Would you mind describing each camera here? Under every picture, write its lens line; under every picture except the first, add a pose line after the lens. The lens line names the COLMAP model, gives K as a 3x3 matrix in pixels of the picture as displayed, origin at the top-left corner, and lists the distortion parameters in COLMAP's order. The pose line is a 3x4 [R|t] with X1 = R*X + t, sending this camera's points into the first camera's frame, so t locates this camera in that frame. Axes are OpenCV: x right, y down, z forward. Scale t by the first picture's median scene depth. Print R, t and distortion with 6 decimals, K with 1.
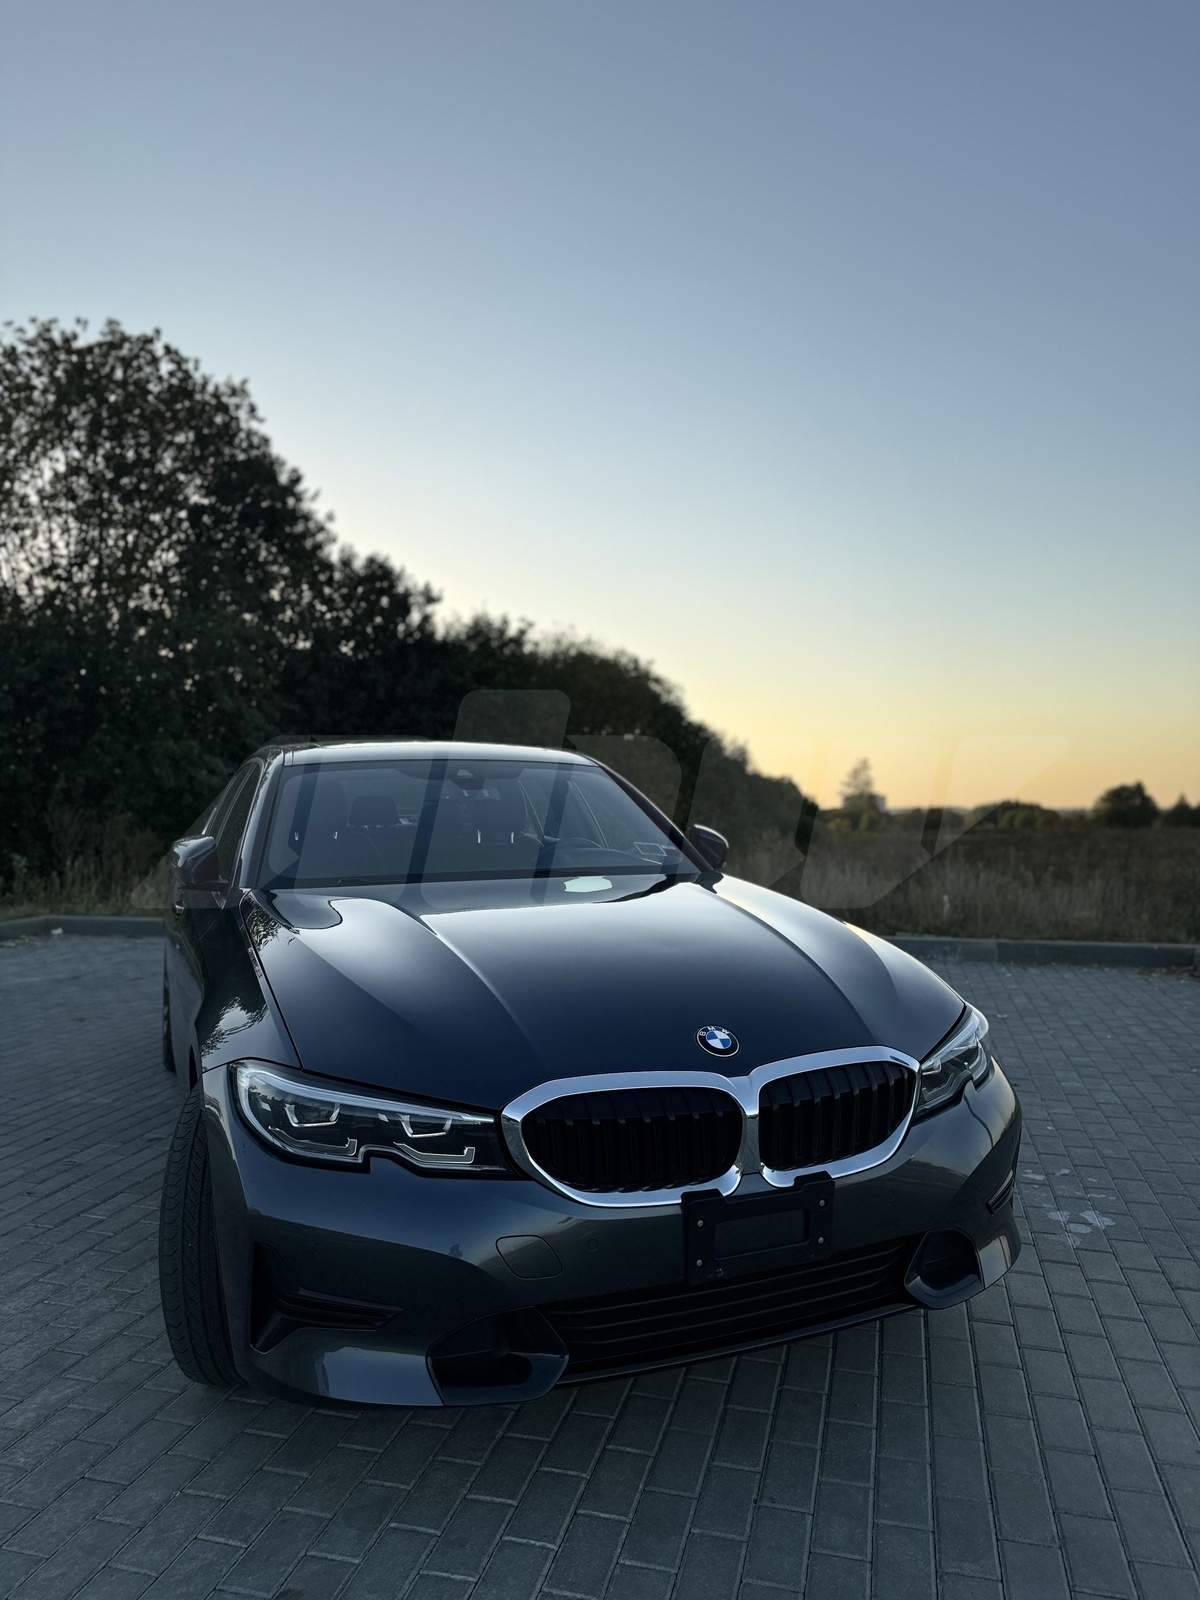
lens RADIAL K [[1127.0, 0, 598.5], [0, 1127.0, 817.3], [0, 0, 1]] dist [0.052523, -0.064500]
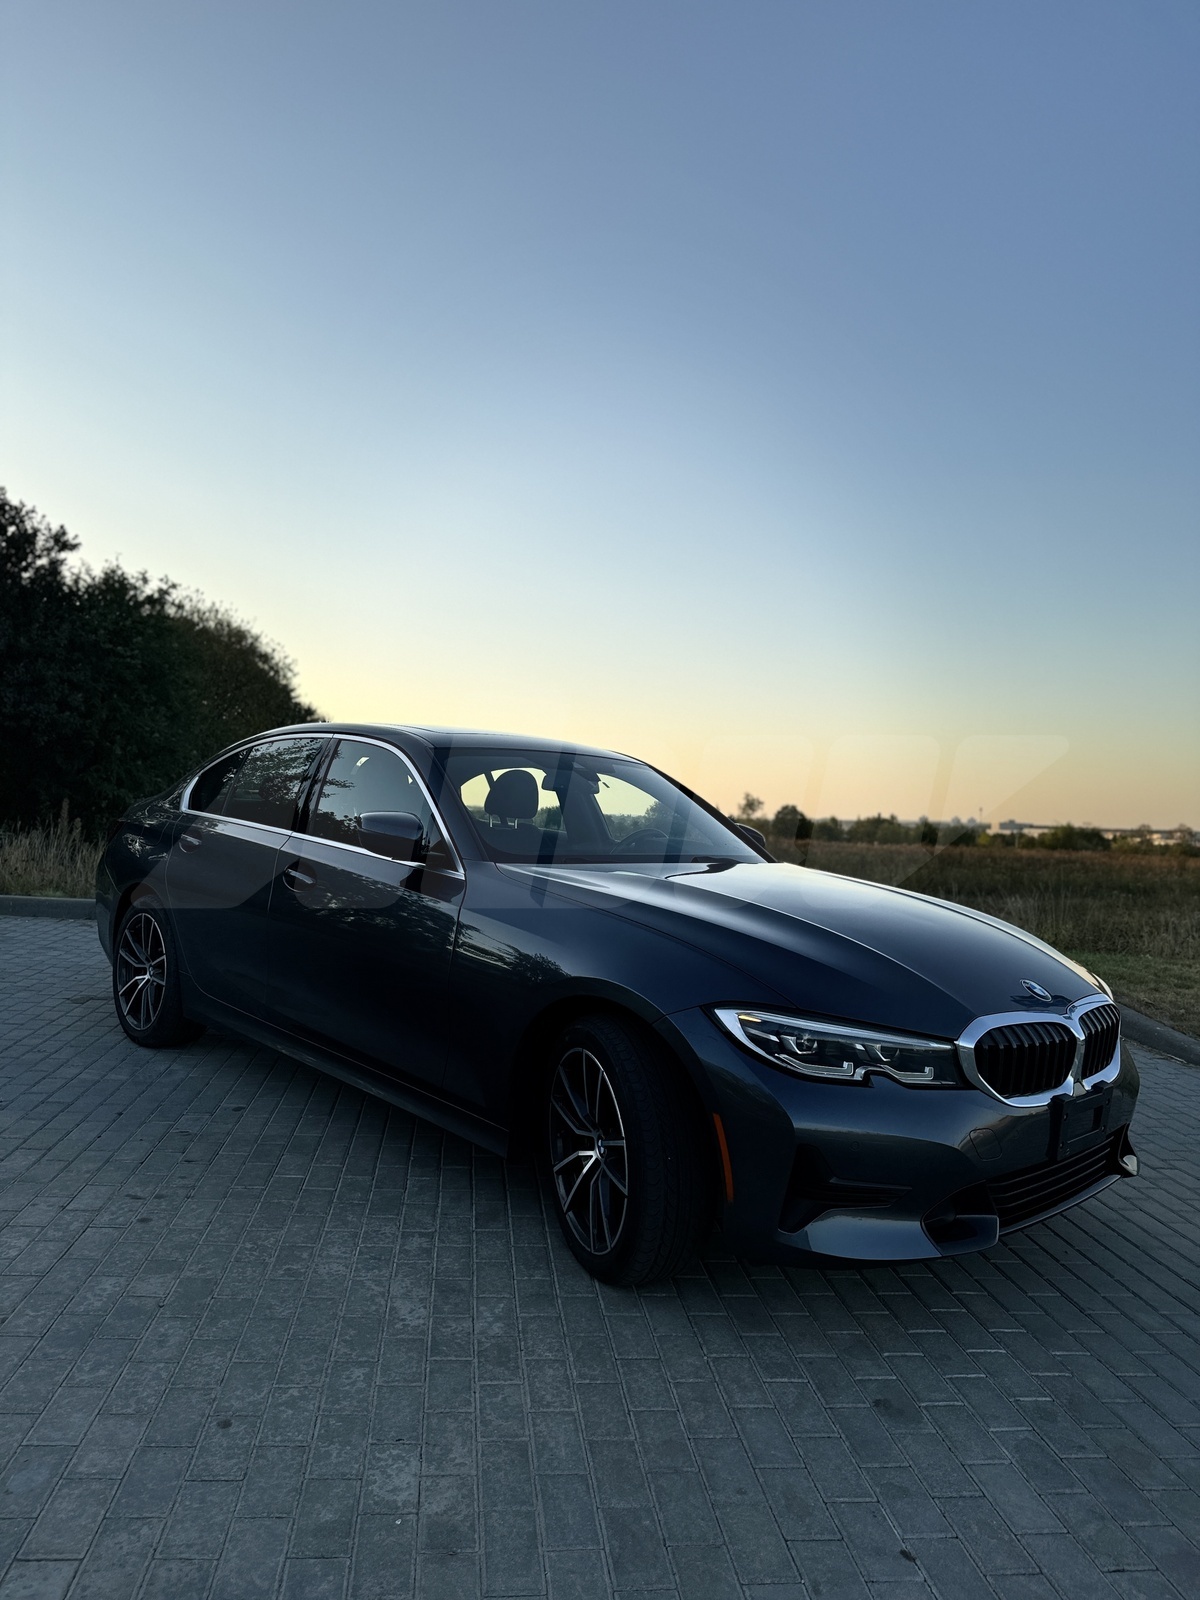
lens RADIAL K [[1127.0, 0, 612.6], [0, 1127.0, 815.4], [0, 0, 1]] dist [0.052523, -0.064500]
pose [[0.924072, 0.056165, 0.378069, -0.650482], [-0.058181, 0.998287, -0.006097, 0.019028], [-0.377764, -0.016362, 0.925757, -0.053325]]
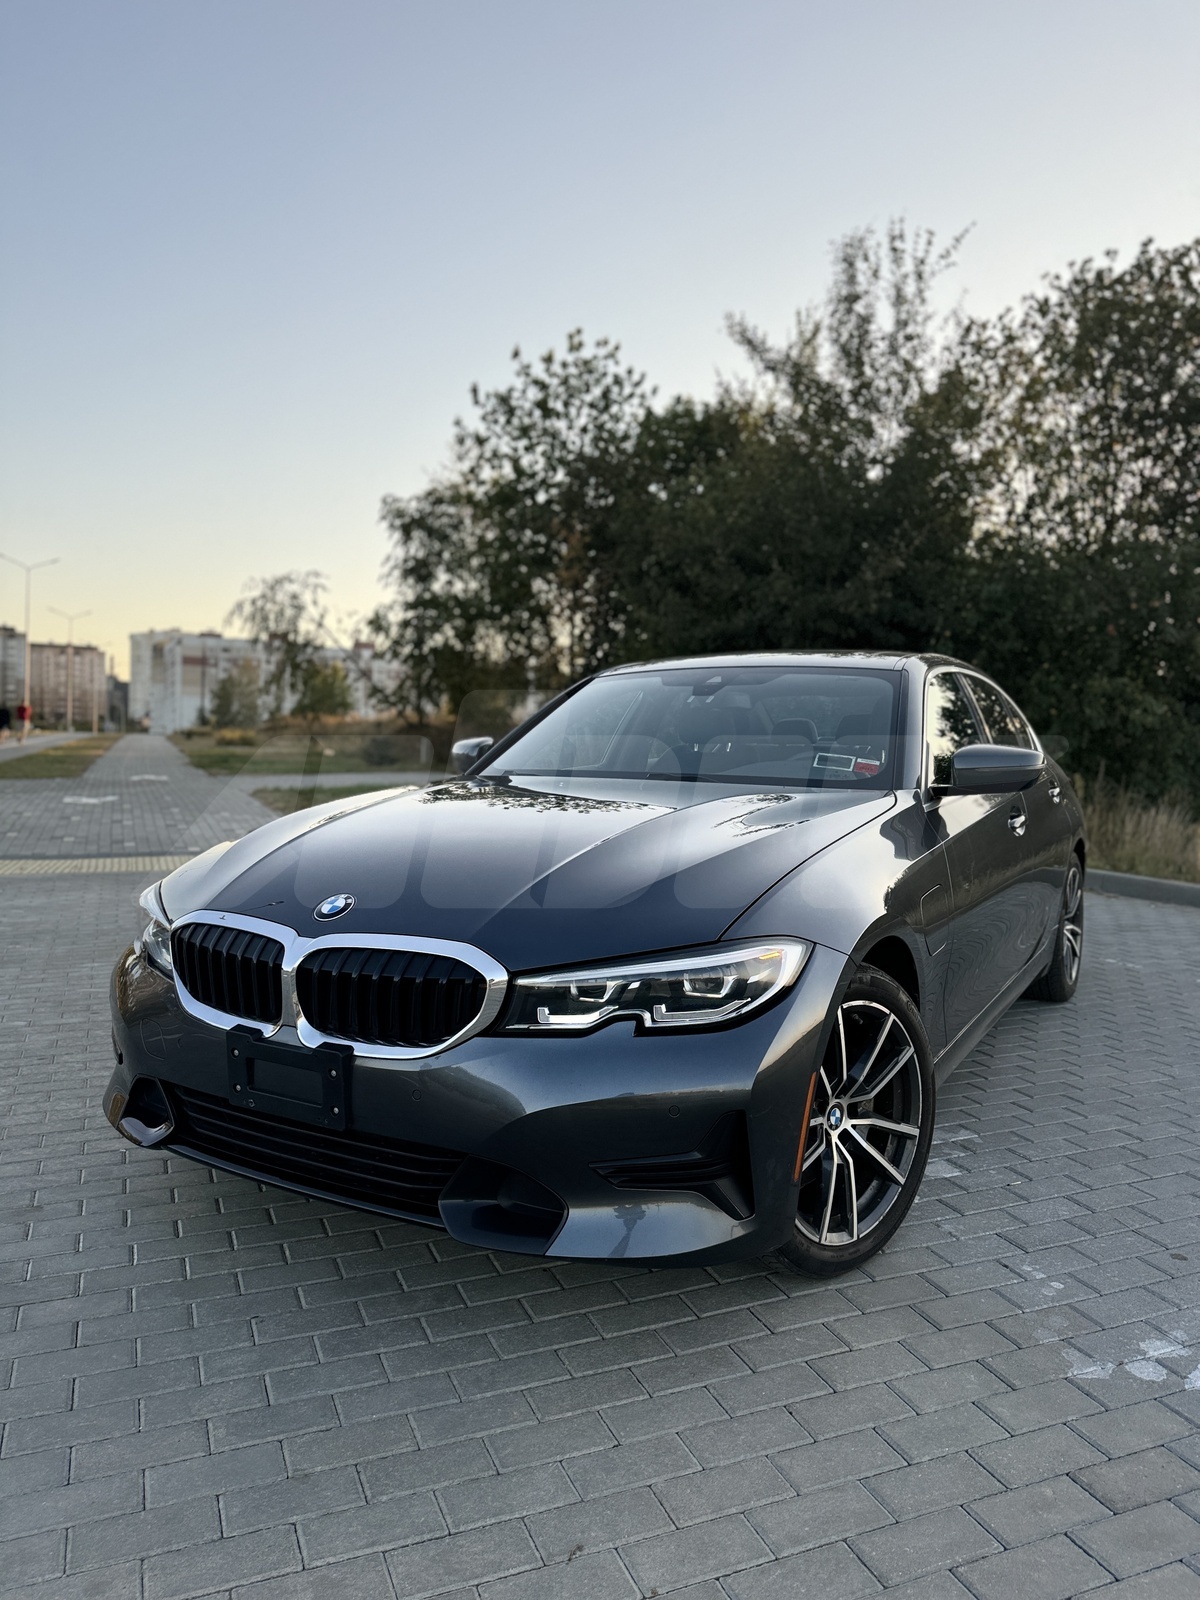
lens RADIAL K [[1127.0, 0, 582.5], [0, 1127.0, 808.9], [0, 0, 1]] dist [0.052523, -0.064500]
pose [[0.589328, 0.063138, -0.805423, 0.786419], [-0.033633, 0.997995, 0.053624, 0.031744], [0.807193, -0.004513, 0.590270, 0.413254]]
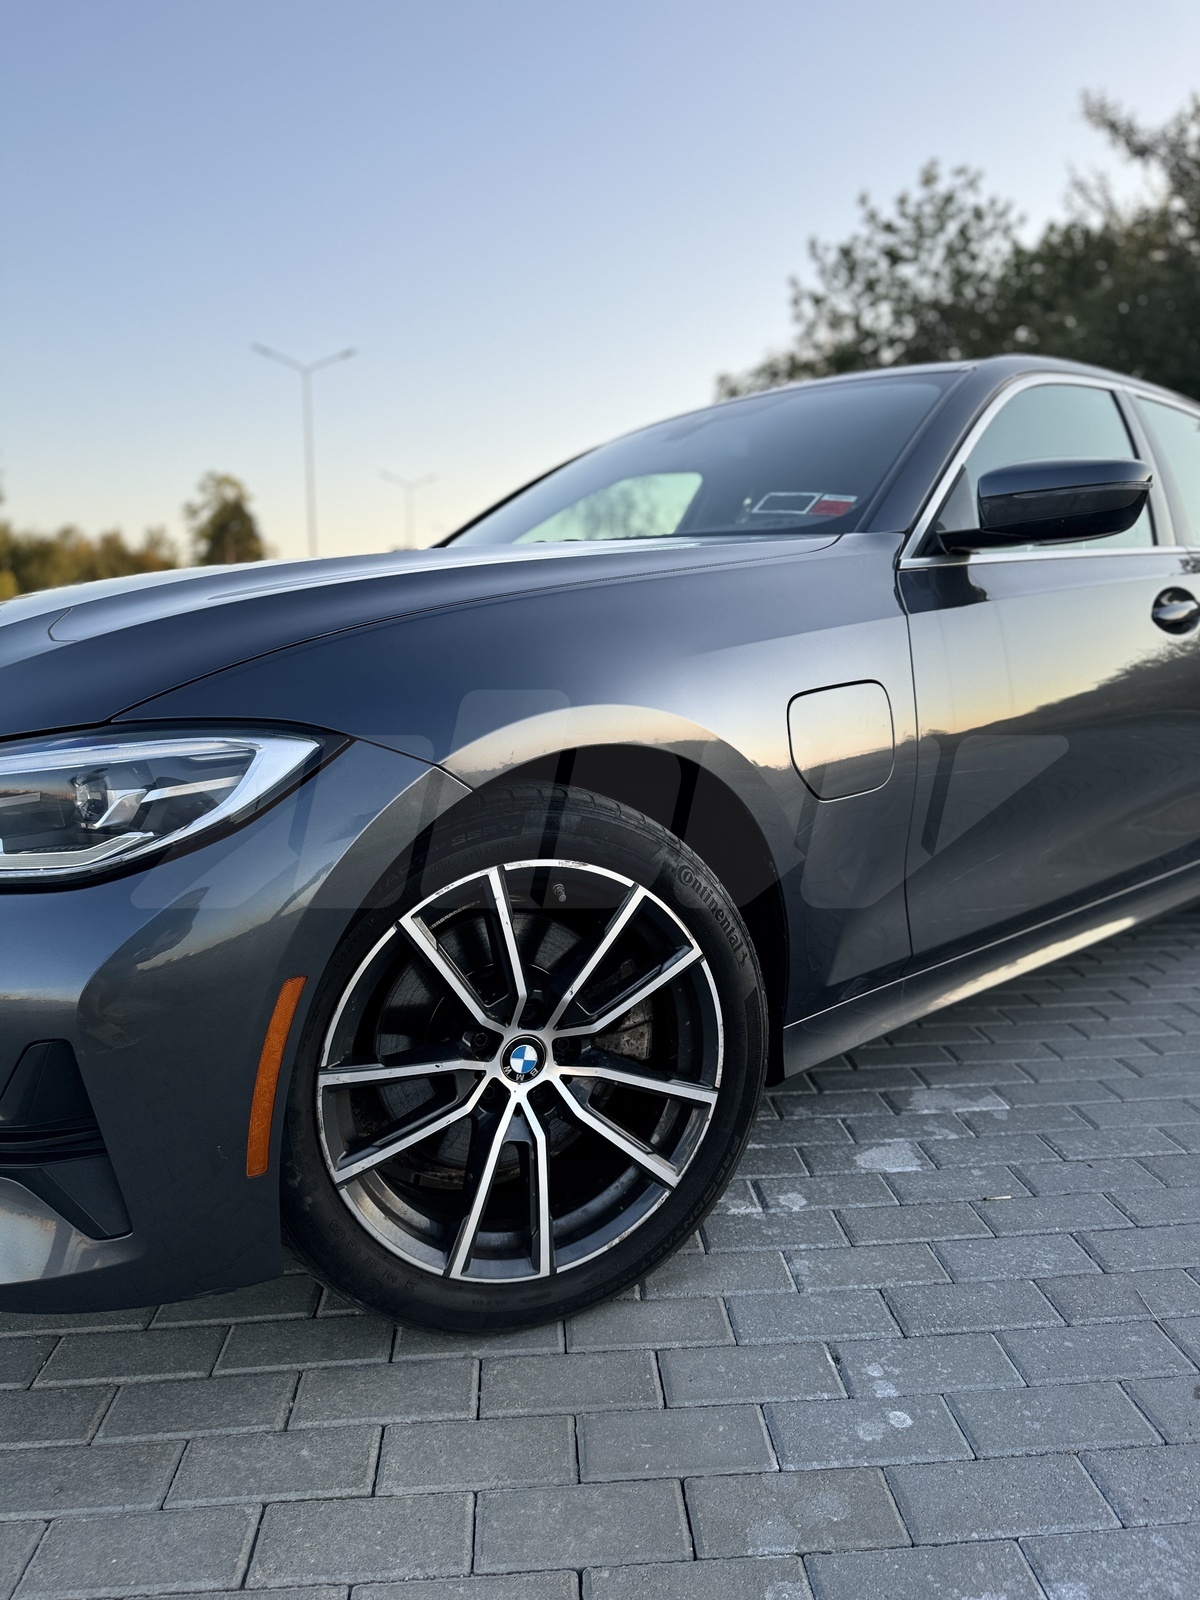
lens RADIAL K [[1127.0, 0, 591.1], [0, 1127.0, 802.8], [0, 0, 1]] dist [0.052523, -0.064500]
pose [[0.306565, 0.133230, -0.942479, 0.683806], [-0.005241, 0.990377, 0.138296, 0.120142], [0.951835, -0.037457, 0.304314, 0.920913]]
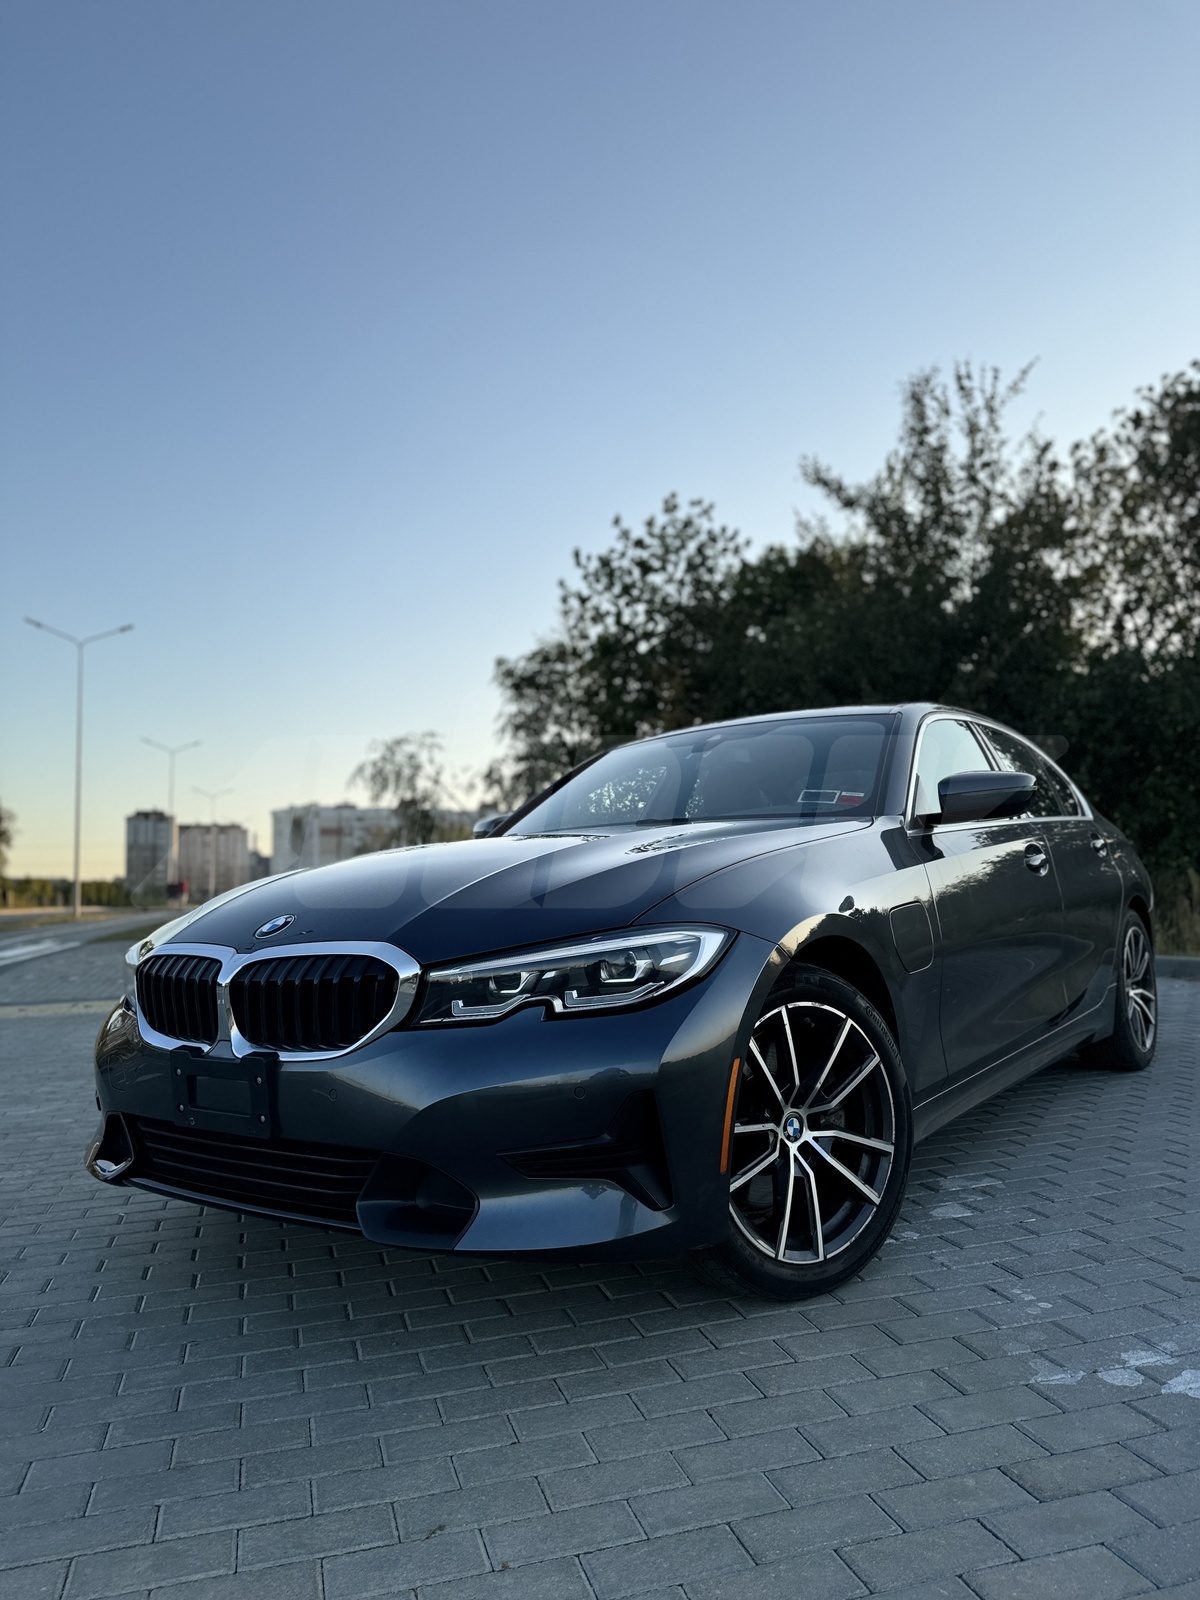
lens RADIAL K [[1127.0, 0, 592.7], [0, 1127.0, 803.7], [0, 0, 1]] dist [0.052523, -0.064500]
pose [[0.502302, -0.083754, -0.860626, 0.870618], [0.018661, 0.996116, -0.086048, 0.130831], [0.864491, 0.027162, 0.501914, 0.521232]]
